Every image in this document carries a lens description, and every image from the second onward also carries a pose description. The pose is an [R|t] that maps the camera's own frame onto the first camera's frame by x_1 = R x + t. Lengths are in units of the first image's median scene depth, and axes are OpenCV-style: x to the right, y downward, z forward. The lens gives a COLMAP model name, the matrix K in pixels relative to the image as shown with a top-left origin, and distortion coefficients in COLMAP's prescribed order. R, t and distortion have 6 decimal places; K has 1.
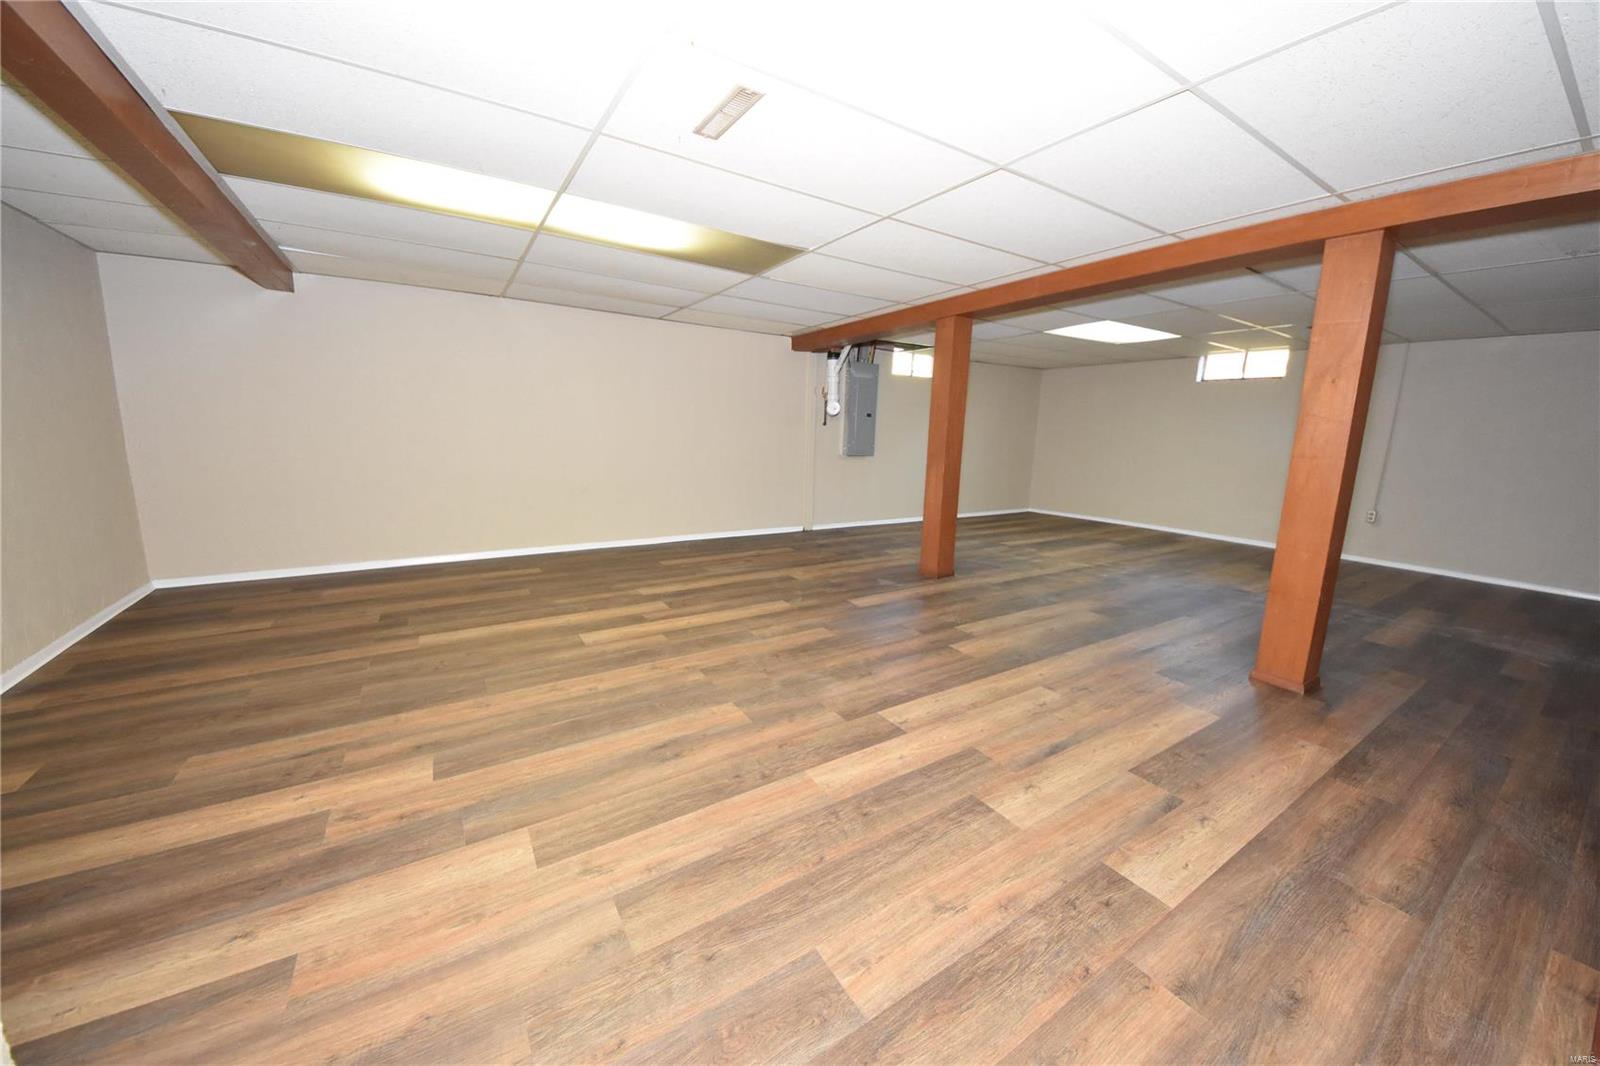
lens RADIAL K [[567.8, 0, 809.6], [0, 567.8, 533.4], [0, 0, 1]] dist [0.014338, -0.008707]
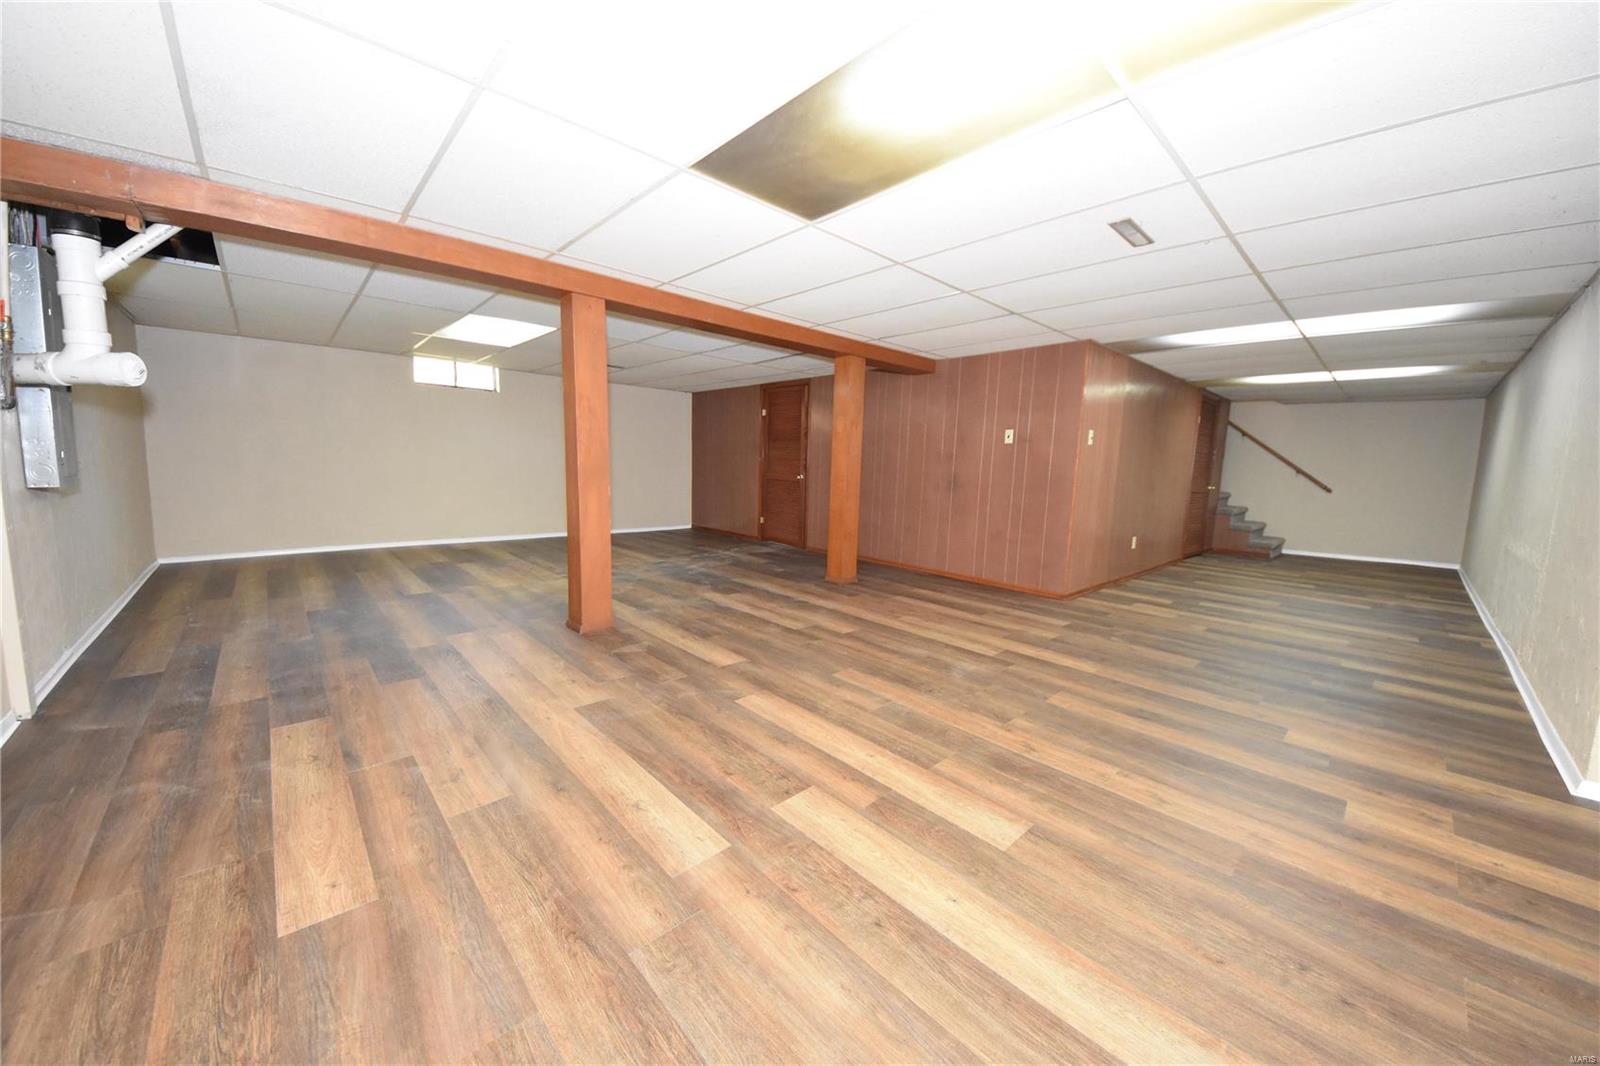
lens RADIAL K [[567.8, 0, 807.7], [0, 567.8, 522.2], [0, 0, 1]] dist [0.014338, -0.008707]
pose [[-0.177732, -0.145930, 0.973199, -0.855822], [0.139079, 0.975293, 0.171643, -0.239894], [-0.974201, 0.165858, -0.153045, 1.222082]]
